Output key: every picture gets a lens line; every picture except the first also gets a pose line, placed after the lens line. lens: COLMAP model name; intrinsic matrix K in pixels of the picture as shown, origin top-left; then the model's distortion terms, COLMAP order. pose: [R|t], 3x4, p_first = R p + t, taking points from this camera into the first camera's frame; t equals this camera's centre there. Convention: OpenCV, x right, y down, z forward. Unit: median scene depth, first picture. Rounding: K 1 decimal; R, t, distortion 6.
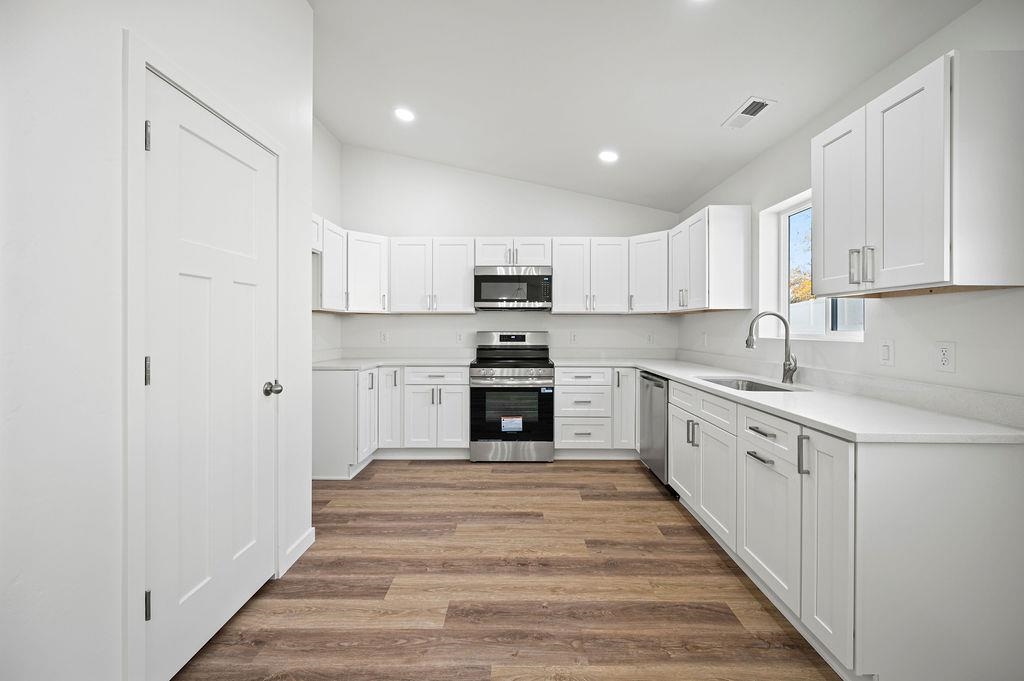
lens RADIAL K [[412.0, 0, 509.2], [0, 412.0, 323.2], [0, 0, 1]] dist [-0.000213, 0.000142]
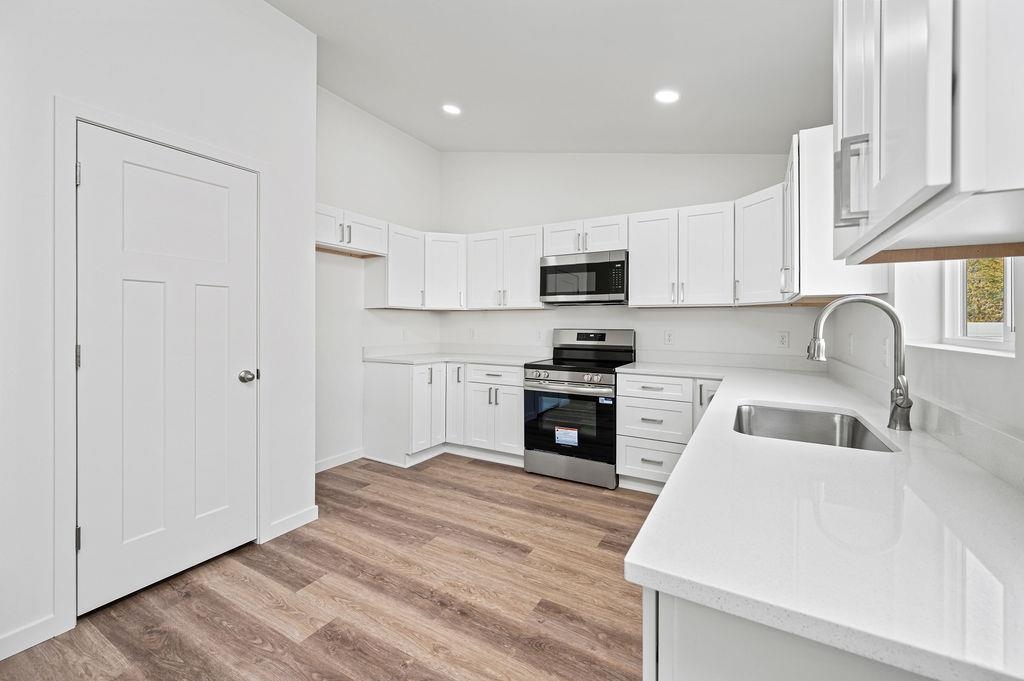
lens RADIAL K [[412.0, 0, 508.3], [0, 412.0, 319.6], [0, 0, 1]] dist [-0.000213, 0.000142]
pose [[0.870831, -0.002426, -0.491577, 0.353358], [0.001796, 0.999997, -0.001754, 0.001621], [0.491579, 0.000645, 0.870832, 0.204208]]
